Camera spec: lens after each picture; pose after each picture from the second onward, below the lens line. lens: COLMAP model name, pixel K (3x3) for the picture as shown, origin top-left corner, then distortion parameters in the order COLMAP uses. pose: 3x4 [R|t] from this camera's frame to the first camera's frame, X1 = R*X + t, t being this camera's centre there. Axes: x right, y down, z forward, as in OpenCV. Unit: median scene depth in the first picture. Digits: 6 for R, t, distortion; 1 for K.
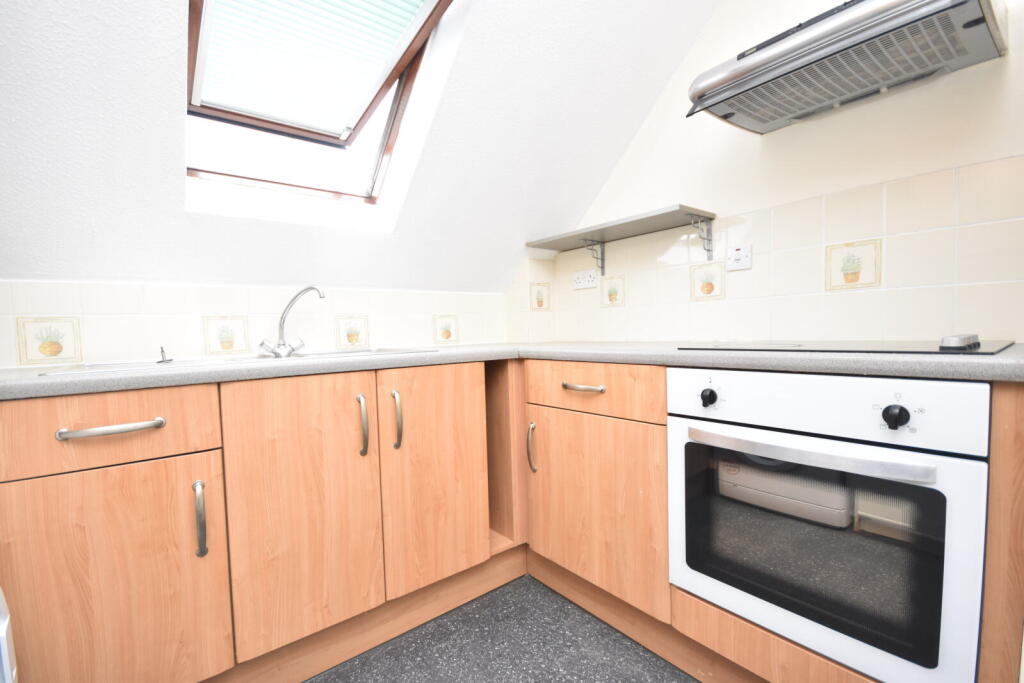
lens RADIAL K [[446.6, 0, 513.3], [0, 446.6, 346.0], [0, 0, 1]] dist [-0.002934, -0.001386]
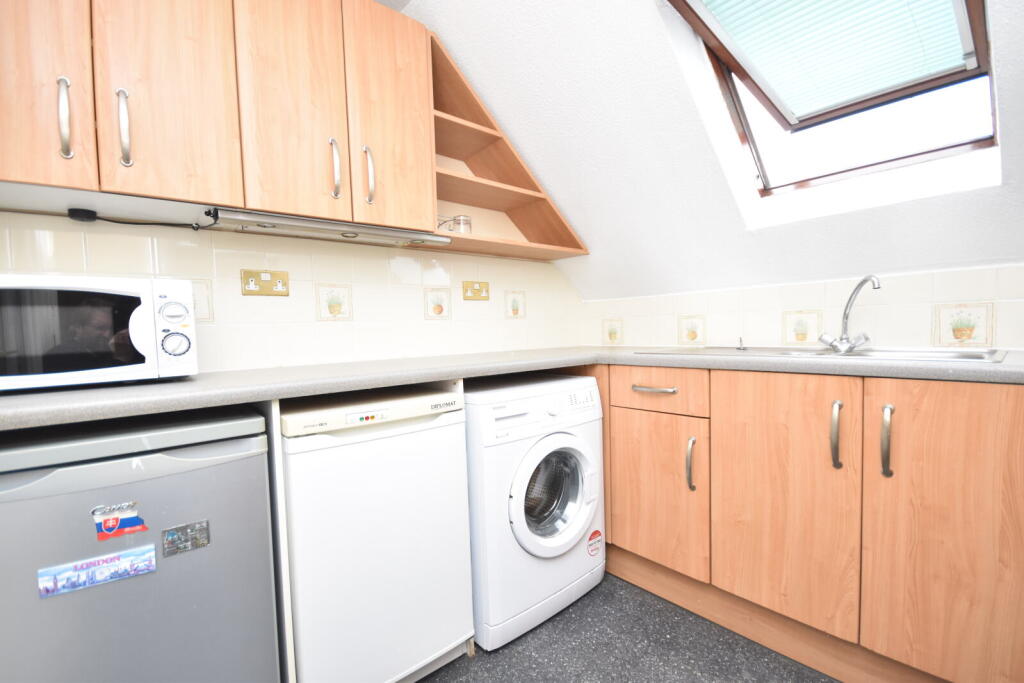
lens RADIAL K [[446.6, 0, 513.7], [0, 446.6, 345.5], [0, 0, 1]] dist [-0.002934, -0.001386]
pose [[0.053862, 0.066156, -0.996355, 0.504955], [-0.012670, 0.997768, 0.065565, -0.053957], [0.998468, 0.009092, 0.054580, 0.281644]]
